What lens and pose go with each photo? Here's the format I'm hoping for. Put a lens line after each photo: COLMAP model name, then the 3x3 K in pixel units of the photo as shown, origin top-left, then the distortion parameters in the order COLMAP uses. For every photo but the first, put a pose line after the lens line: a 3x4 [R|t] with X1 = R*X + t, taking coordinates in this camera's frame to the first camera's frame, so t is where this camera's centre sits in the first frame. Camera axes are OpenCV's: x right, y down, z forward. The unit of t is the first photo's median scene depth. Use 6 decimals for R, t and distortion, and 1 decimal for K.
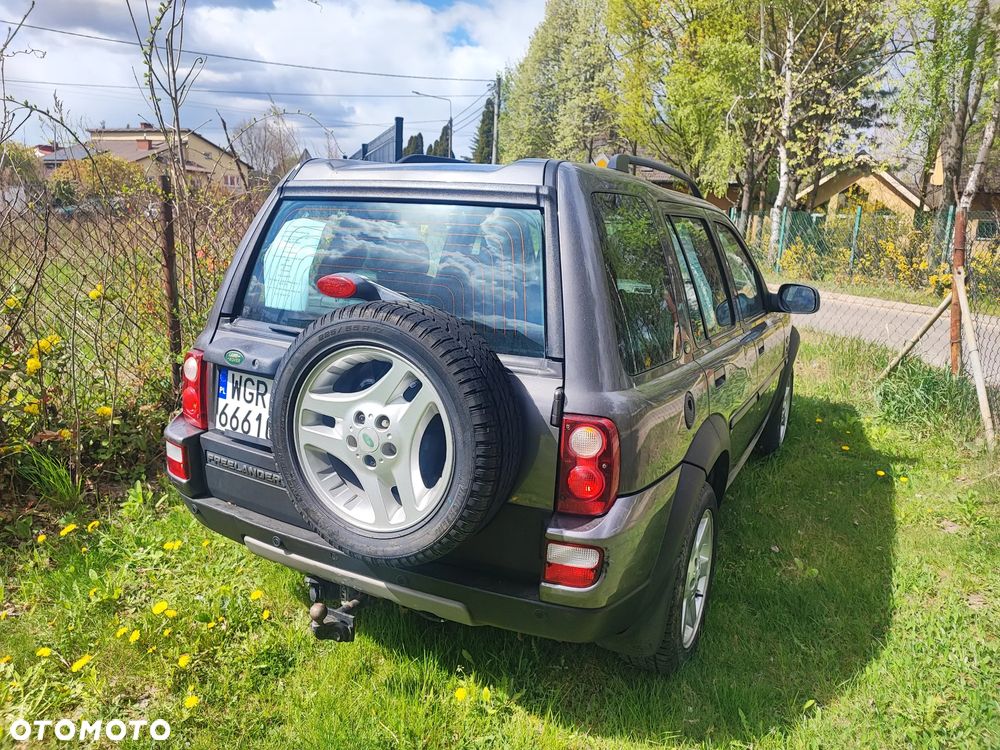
lens RADIAL K [[733.1, 0, 496.4], [0, 733.1, 372.2], [0, 0, 1]] dist [0.026082, -0.029200]
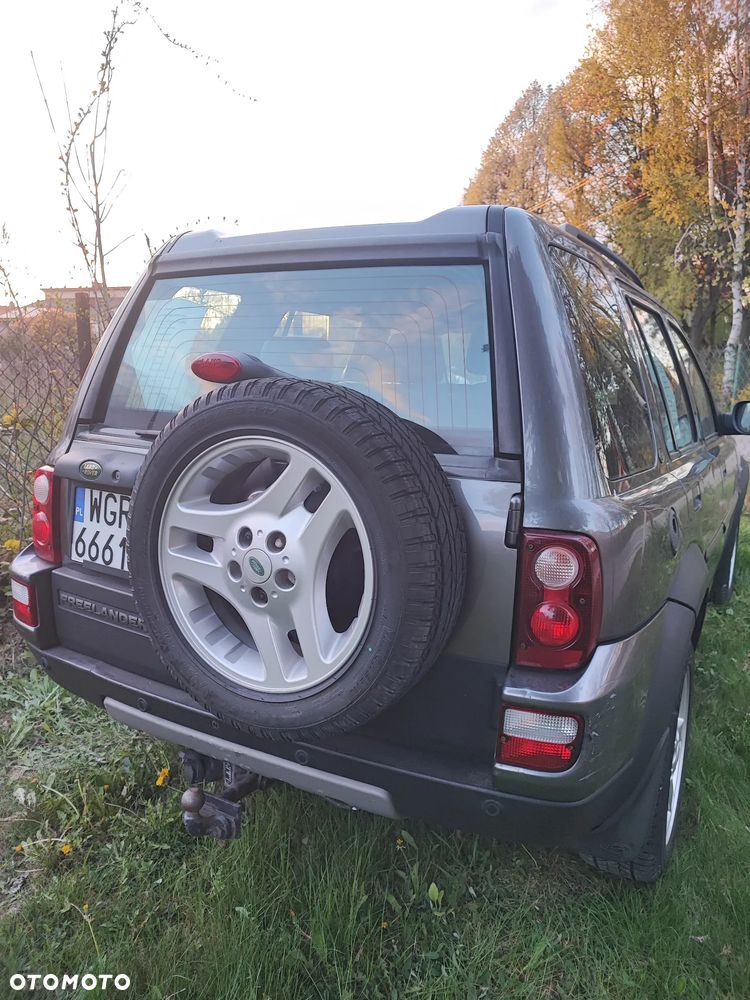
lens RADIAL K [[733.1, 0, 375.0], [0, 733.1, 500.0], [0, 0, 1]] dist [0.026082, -0.029200]
pose [[0.999610, -0.007510, -0.026898, -0.035395], [0.006424, 0.999169, -0.040250, 0.055078], [0.027178, 0.040062, 0.998828, 0.260885]]
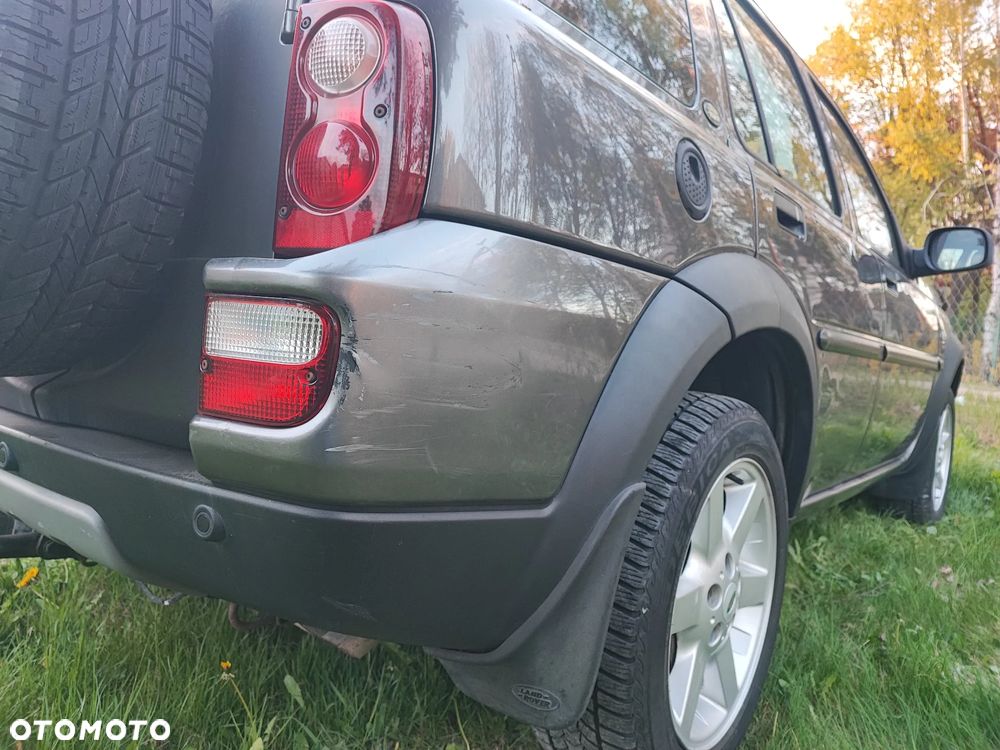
lens RADIAL K [[733.1, 0, 496.4], [0, 733.1, 372.2], [0, 0, 1]] dist [0.026082, -0.029200]
pose [[0.981599, 0.052318, -0.183647, 0.277899], [-0.084339, 0.981629, -0.171147, 0.312733], [0.171319, 0.183487, 0.967979, 0.655477]]
